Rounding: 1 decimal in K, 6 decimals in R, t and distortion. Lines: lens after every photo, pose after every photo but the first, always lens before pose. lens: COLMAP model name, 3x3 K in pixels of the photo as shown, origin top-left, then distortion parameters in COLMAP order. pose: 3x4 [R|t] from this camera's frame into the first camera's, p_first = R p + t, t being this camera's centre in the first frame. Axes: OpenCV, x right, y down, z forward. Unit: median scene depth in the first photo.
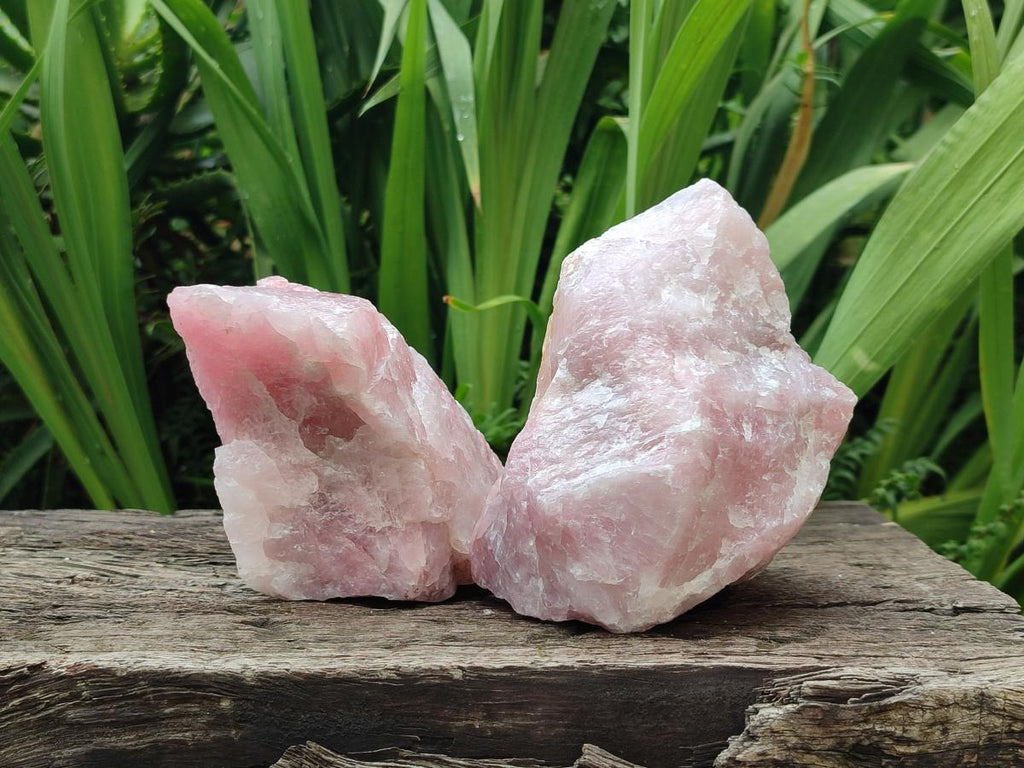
lens RADIAL K [[1351.5, 0, 511.7], [0, 1351.5, 382.3], [0, 0, 1]] dist [-0.006958, 0.000000]
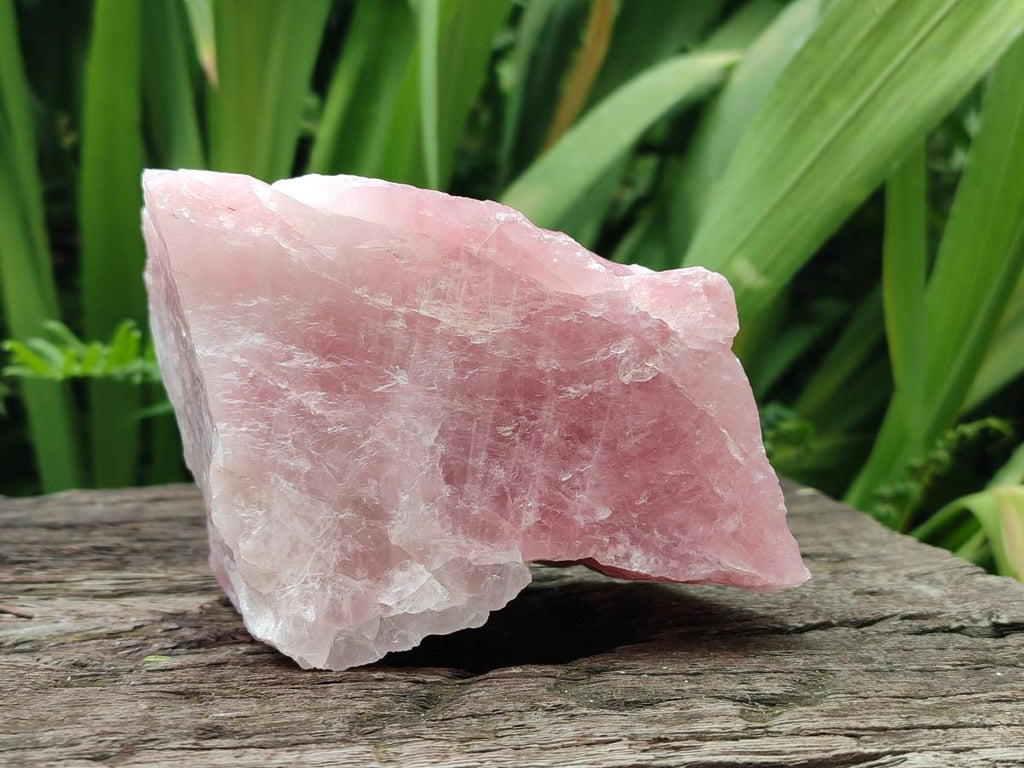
lens RADIAL K [[1351.5, 0, 512.4], [0, 1351.5, 385.3], [0, 0, 1]] dist [-0.006958, 0.000000]
pose [[0.978673, -0.020756, 0.204373, -0.028370], [0.013808, 0.999279, 0.035363, 0.020514], [-0.204960, -0.031787, 0.978254, 0.344329]]
